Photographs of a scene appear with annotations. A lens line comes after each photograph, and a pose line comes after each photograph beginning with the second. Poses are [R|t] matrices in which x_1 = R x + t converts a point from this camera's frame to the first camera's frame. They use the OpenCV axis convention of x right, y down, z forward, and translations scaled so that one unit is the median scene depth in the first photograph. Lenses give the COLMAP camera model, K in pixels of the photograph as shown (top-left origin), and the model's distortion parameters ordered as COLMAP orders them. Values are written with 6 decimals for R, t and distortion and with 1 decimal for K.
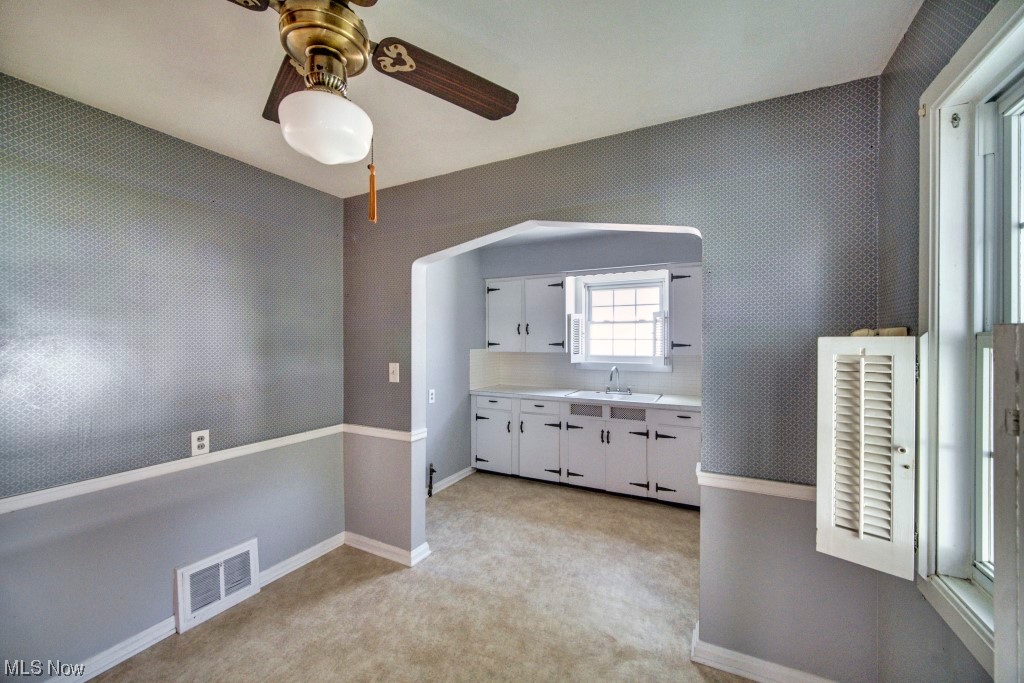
lens RADIAL K [[415.5, 0, 511.3], [0, 415.5, 343.8], [0, 0, 1]] dist [0.000053, -0.000026]
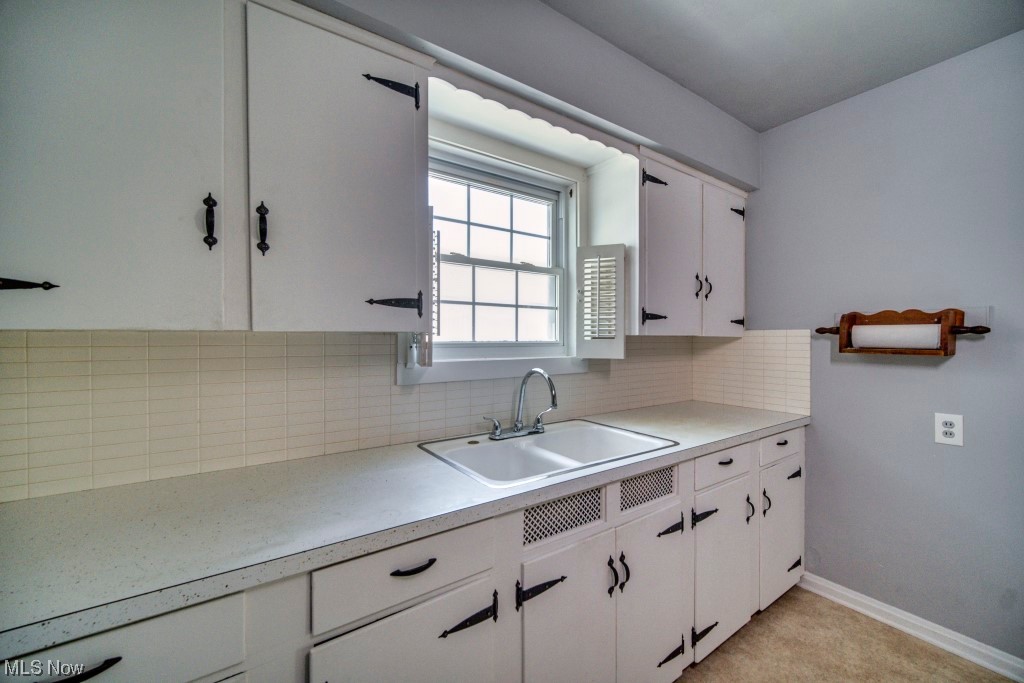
lens RADIAL K [[415.5, 0, 512.5], [0, 415.5, 341.1], [0, 0, 1]] dist [0.000053, -0.000026]
pose [[0.463108, -0.005382, 0.886286, -0.111427], [0.002676, 0.999985, 0.004675, 0.028869], [-0.886298, 0.000207, 0.463116, 0.877196]]
